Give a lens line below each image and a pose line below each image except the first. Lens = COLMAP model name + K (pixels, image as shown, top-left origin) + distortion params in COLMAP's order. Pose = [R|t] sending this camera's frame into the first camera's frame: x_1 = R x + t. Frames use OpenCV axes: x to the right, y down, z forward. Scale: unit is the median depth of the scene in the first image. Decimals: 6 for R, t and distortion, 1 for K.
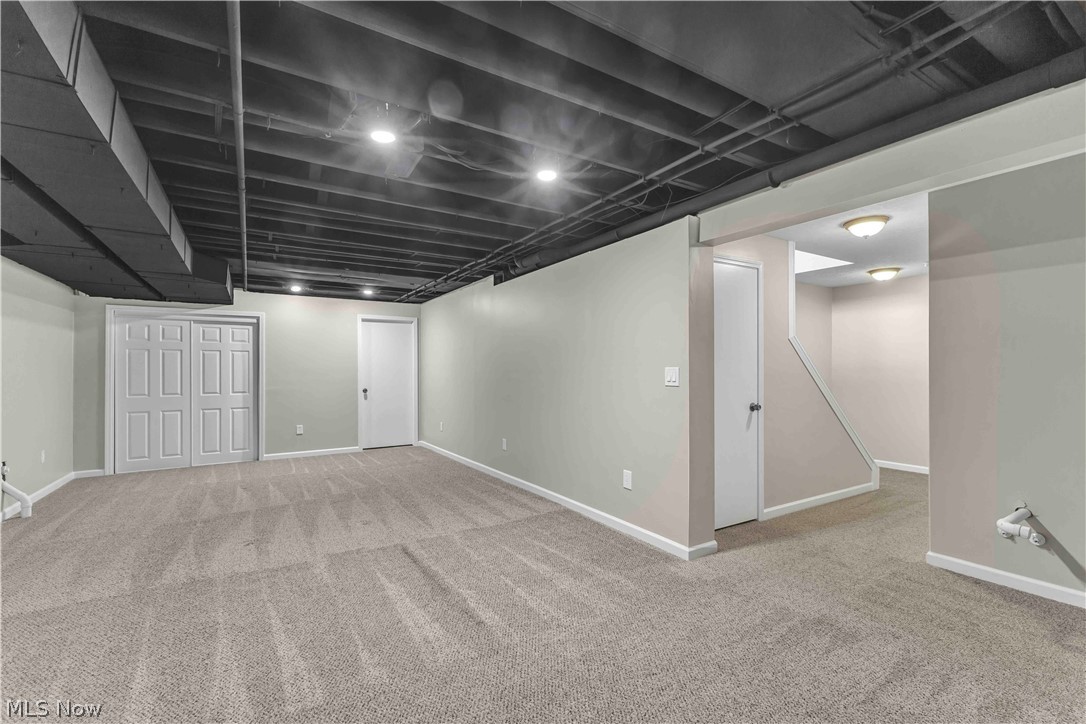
lens RADIAL K [[468.8, 0, 542.7], [0, 468.8, 367.5], [0, 0, 1]] dist [0.004634, 0.000179]
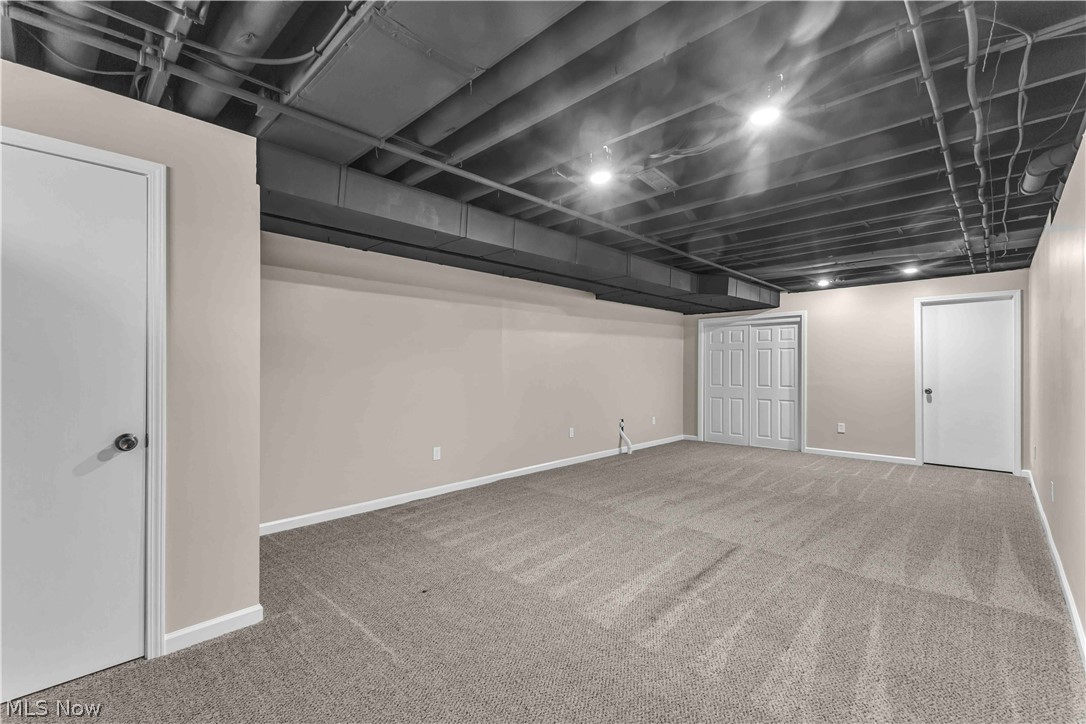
lens RADIAL K [[468.8, 0, 543.8], [0, 468.8, 365.2], [0, 0, 1]] dist [0.004634, 0.000179]
pose [[0.247794, -0.001790, -0.968811, 0.372772], [0.006737, 0.999977, -0.000125, 0.000223], [0.968789, -0.006496, 0.247801, 0.250521]]
